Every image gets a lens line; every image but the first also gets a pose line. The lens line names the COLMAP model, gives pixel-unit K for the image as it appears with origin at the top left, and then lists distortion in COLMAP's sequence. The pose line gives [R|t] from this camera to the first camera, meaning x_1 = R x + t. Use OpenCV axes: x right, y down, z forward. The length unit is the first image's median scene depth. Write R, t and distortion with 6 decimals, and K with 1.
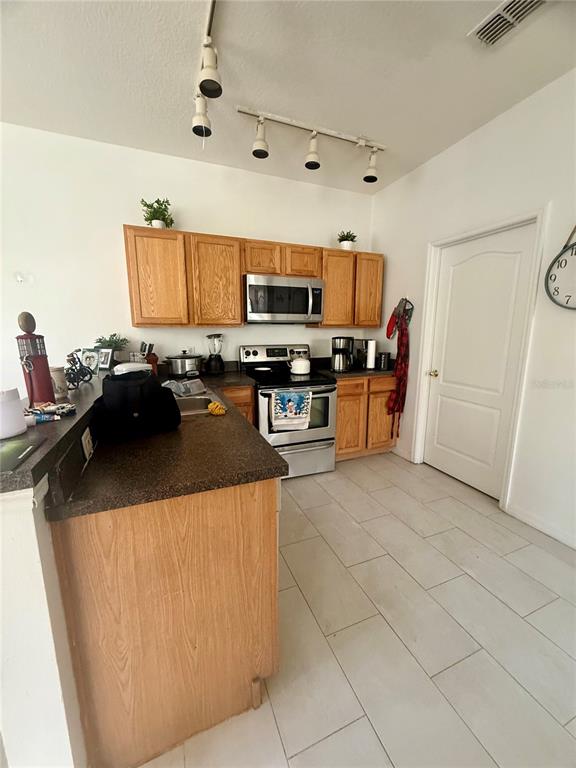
lens RADIAL K [[305.0, 0, 288.9], [0, 305.0, 384.9], [0, 0, 1]] dist [-0.004952, 0.000902]
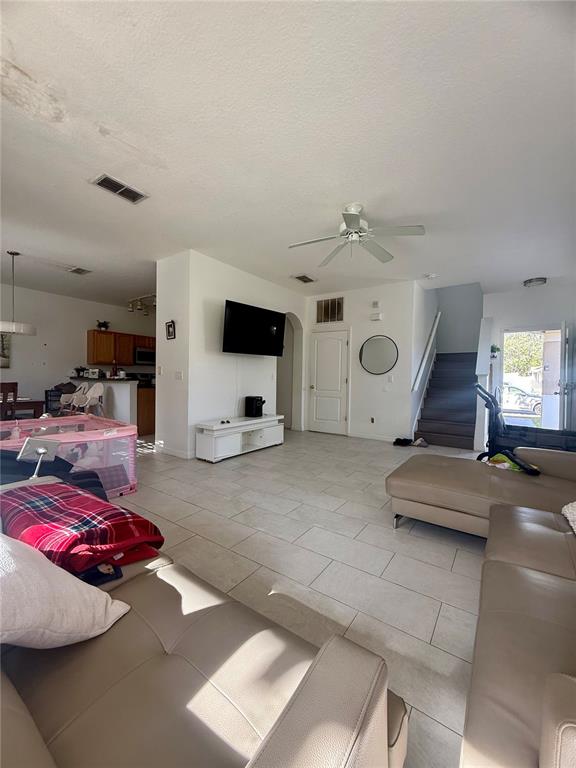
lens RADIAL K [[305.0, 0, 290.5], [0, 305.0, 381.4], [0, 0, 1]] dist [-0.004952, 0.000902]
pose [[0.846826, -0.016789, 0.531605, -0.462038], [0.097502, 0.987464, -0.124131, 0.443323], [-0.522857, 0.156950, 0.837847, -2.088854]]
